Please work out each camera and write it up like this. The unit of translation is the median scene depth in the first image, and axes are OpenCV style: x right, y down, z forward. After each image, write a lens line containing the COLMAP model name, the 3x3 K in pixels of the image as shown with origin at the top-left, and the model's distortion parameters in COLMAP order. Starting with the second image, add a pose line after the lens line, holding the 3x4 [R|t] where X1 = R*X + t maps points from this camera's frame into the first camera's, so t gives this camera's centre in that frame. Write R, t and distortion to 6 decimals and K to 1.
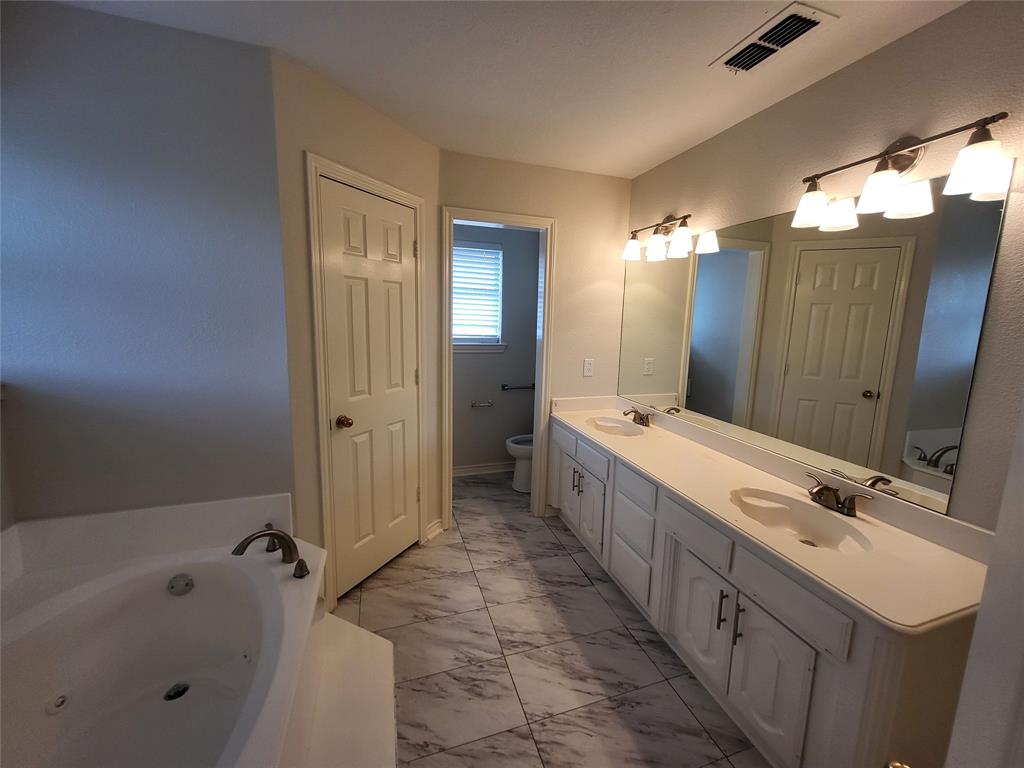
lens RADIAL K [[405.3, 0, 513.6], [0, 405.3, 371.4], [0, 0, 1]] dist [0.000792, -0.000069]
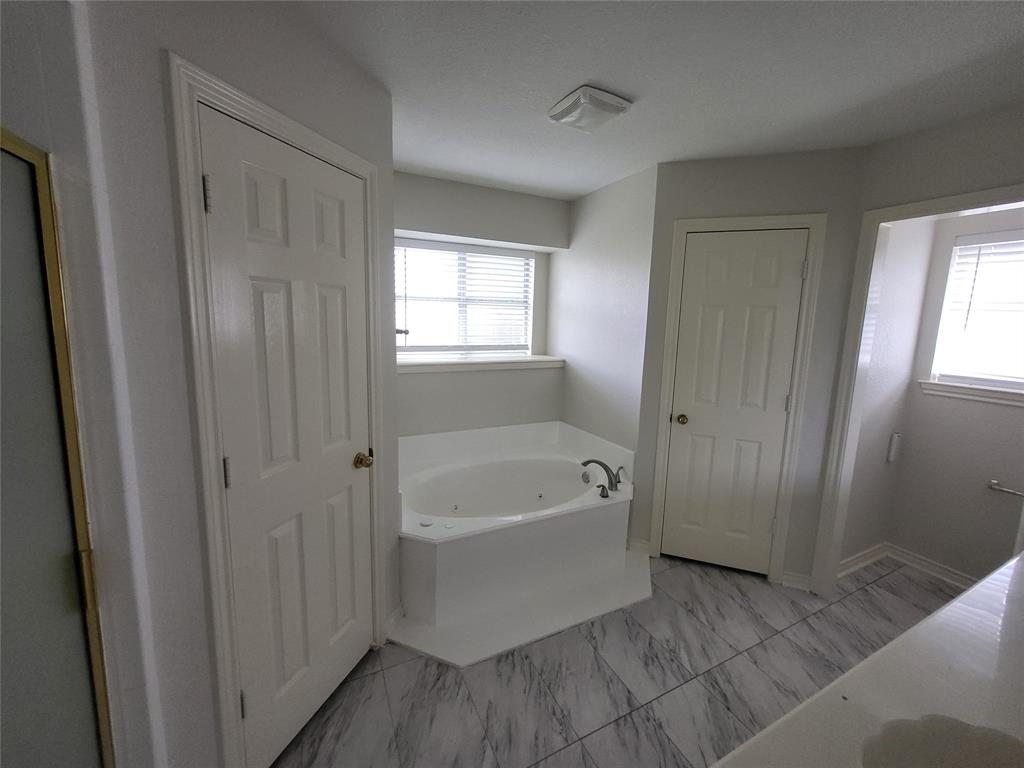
lens RADIAL K [[405.3, 0, 513.6], [0, 405.3, 371.4], [0, 0, 1]] dist [0.000792, -0.000069]
pose [[0.133996, 0.113813, -0.984424, 0.820716], [-0.170521, 0.981214, 0.090231, -0.048318], [0.976201, 0.155774, 0.150887, 0.302327]]
